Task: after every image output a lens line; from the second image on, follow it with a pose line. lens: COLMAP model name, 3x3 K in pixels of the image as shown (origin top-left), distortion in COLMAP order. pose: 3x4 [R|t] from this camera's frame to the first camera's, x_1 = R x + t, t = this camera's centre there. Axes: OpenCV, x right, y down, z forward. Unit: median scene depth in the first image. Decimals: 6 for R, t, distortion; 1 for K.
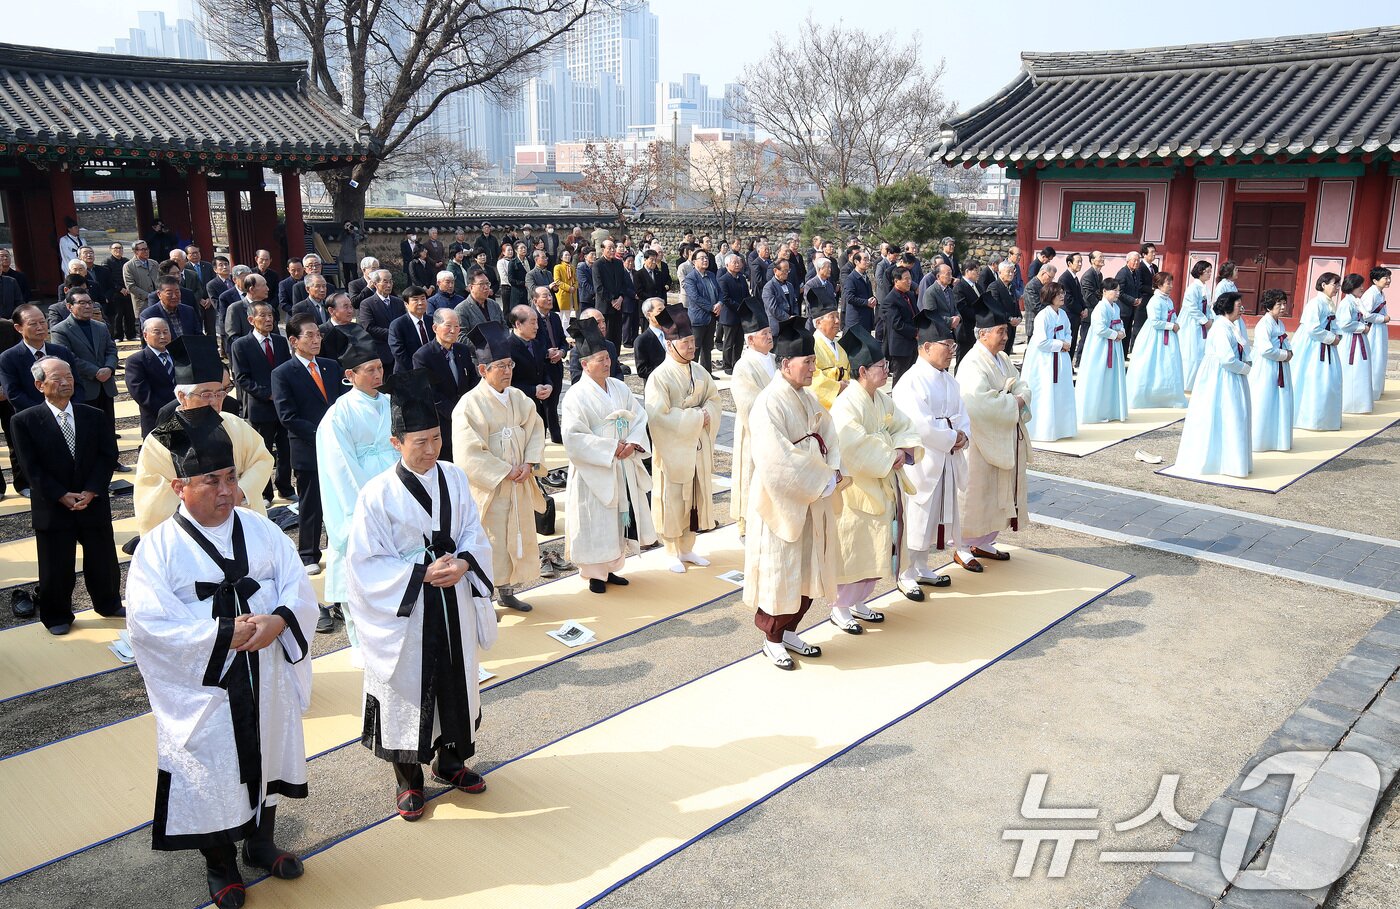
lens RADIAL K [[1081.6, 0, 711.7], [0, 1081.6, 423.6], [0, 0, 1]] dist [0.023418, -0.004438]
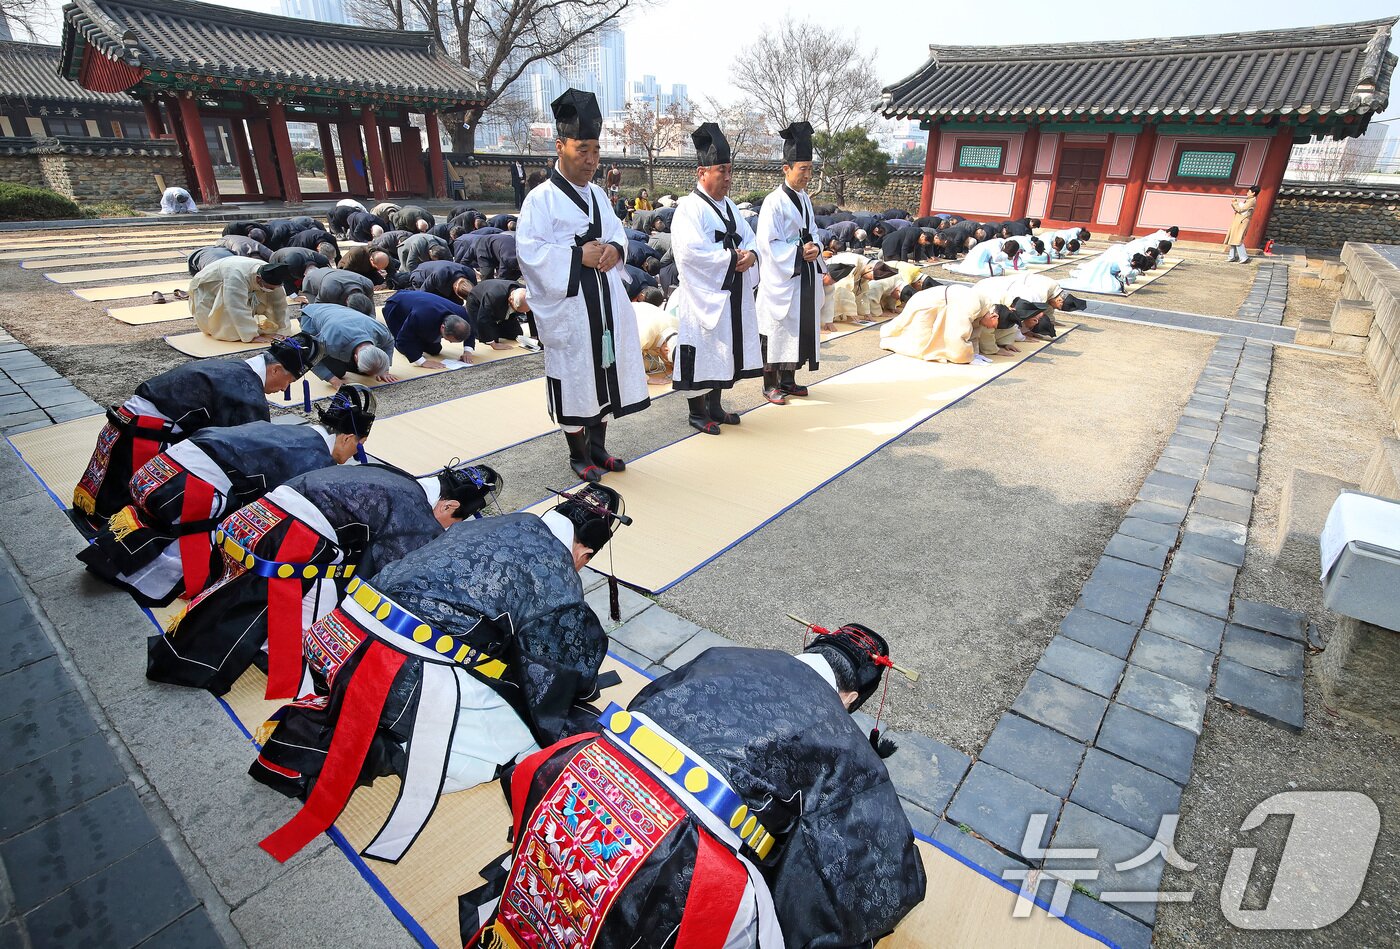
lens RADIAL K [[687.2, 0, 737.8], [0, 687.2, 467.6], [0, 0, 1]] dist [-0.031852, 0.003996]
pose [[0.993772, -0.015026, 0.110418, -0.109117], [-0.007674, 0.979287, 0.202329, 0.056646], [-0.111171, -0.201916, 0.973073, -0.021069]]
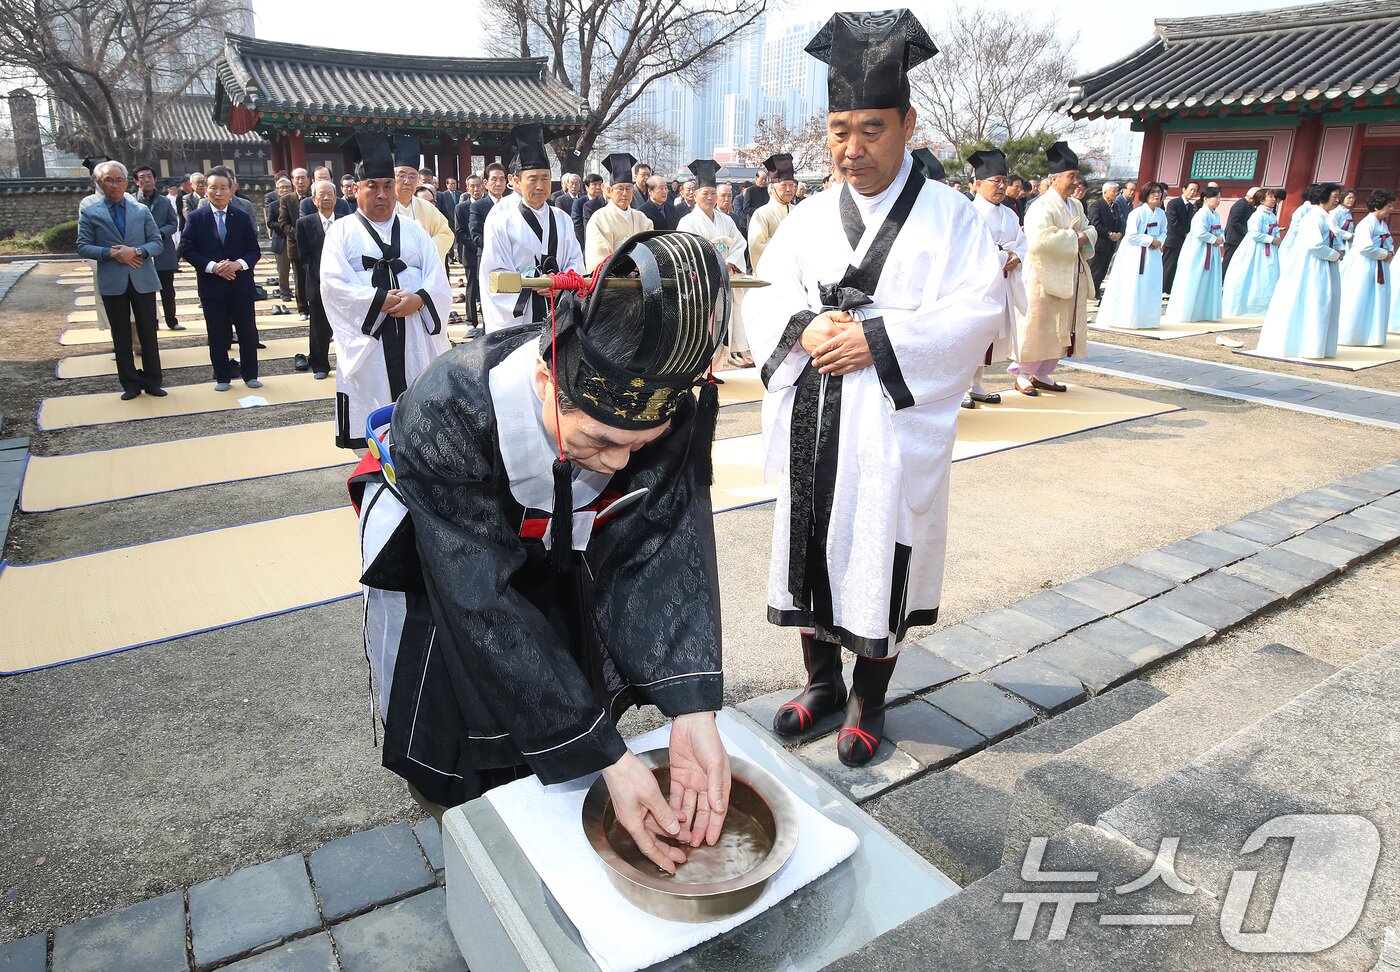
lens RADIAL K [[872.5, 0, 614.2], [0, 872.5, 421.4], [0, 0, 1]] dist [-0.043571, 0.012947]
pose [[0.959163, 0.073499, -0.273138, 0.028701], [-0.060103, 0.996557, 0.057103, 0.053096], [0.276394, -0.038355, 0.960279, 0.004594]]
